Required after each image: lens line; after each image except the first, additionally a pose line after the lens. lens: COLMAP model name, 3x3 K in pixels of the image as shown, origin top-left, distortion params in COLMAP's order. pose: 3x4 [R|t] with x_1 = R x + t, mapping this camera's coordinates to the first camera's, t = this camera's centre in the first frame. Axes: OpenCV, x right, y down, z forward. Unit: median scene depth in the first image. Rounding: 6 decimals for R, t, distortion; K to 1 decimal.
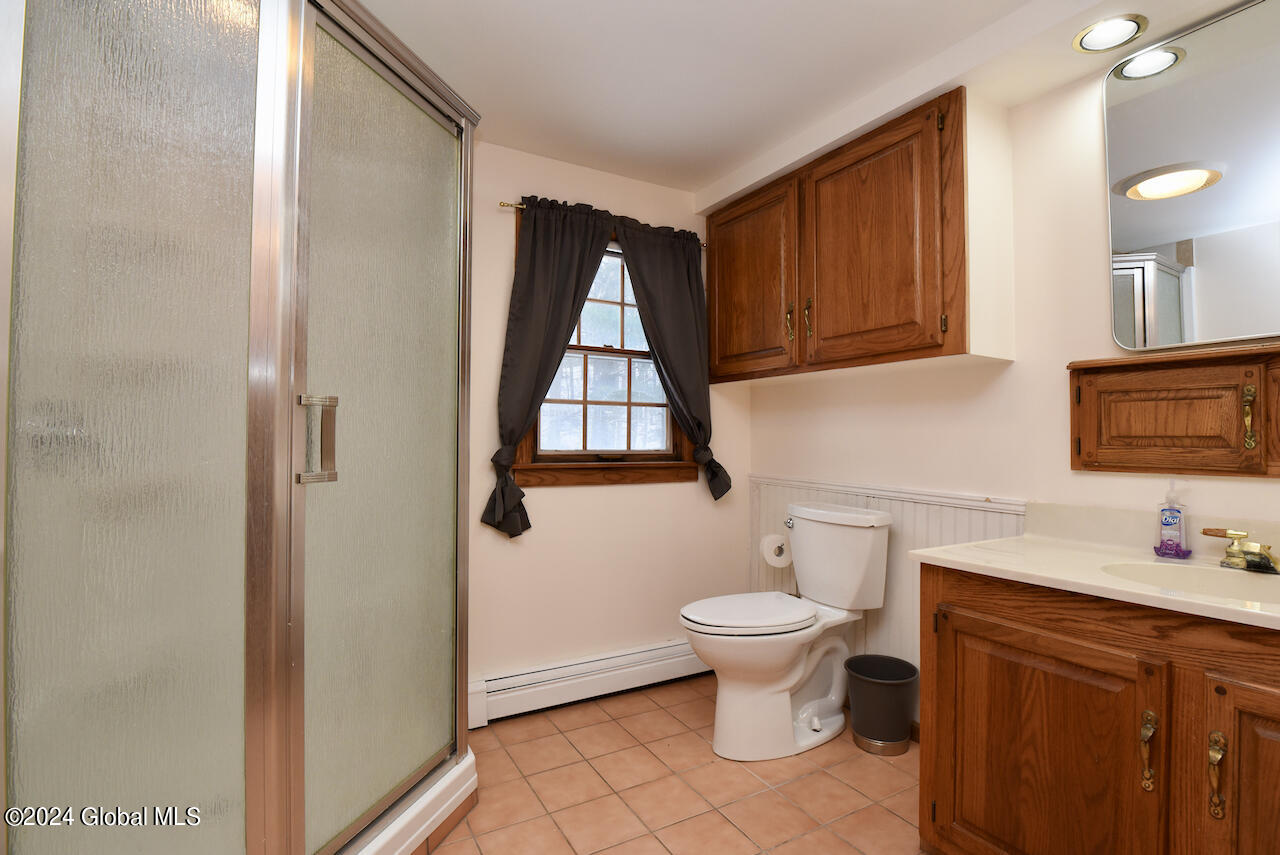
lens RADIAL K [[616.9, 0, 640.1], [0, 616.9, 429.9], [0, 0, 1]] dist [-0.026292, -0.001809]
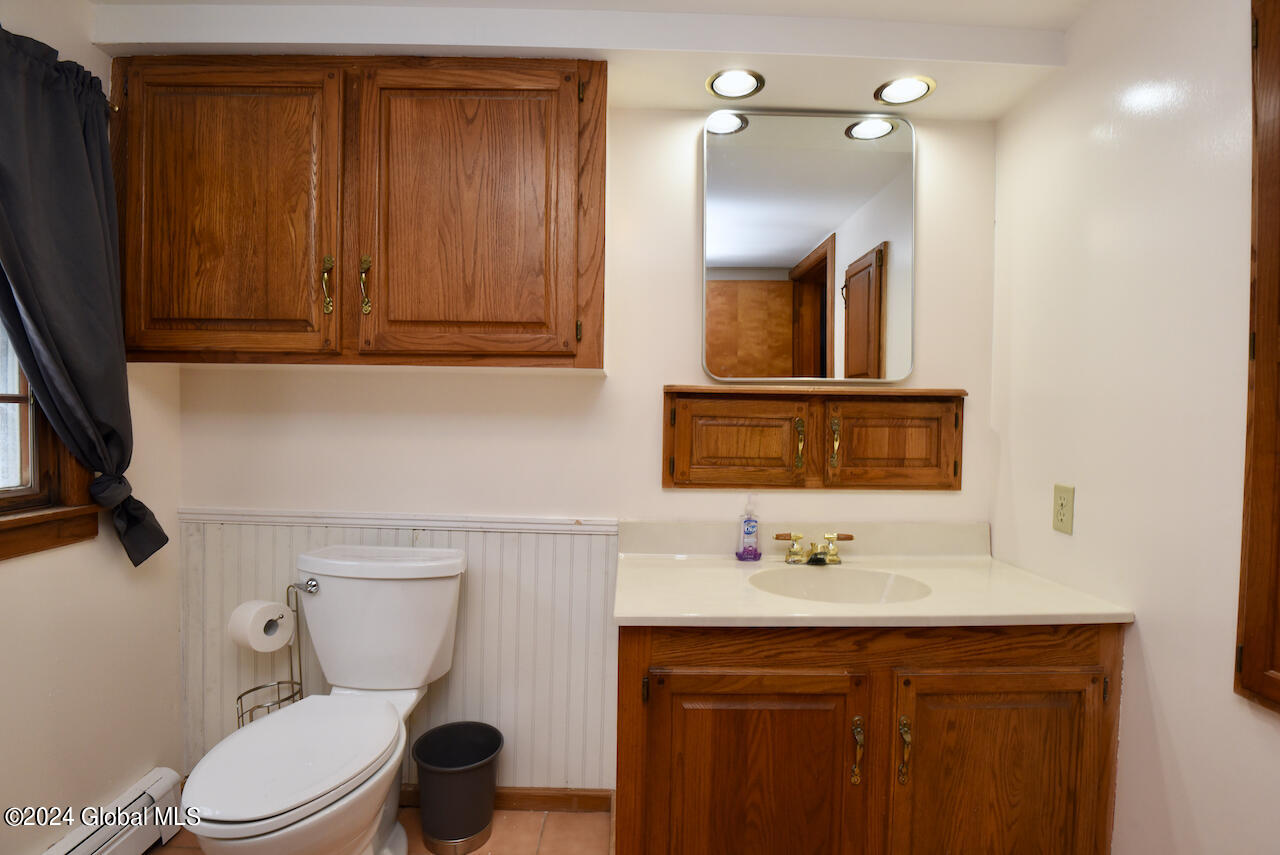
lens RADIAL K [[616.9, 0, 639.6], [0, 616.9, 427.1], [0, 0, 1]] dist [-0.026292, -0.001809]
pose [[0.482638, -0.018593, 0.875623, -0.227475], [-0.022234, 0.999192, 0.033472, -0.070999], [-0.875538, -0.035624, 0.481834, 0.516234]]
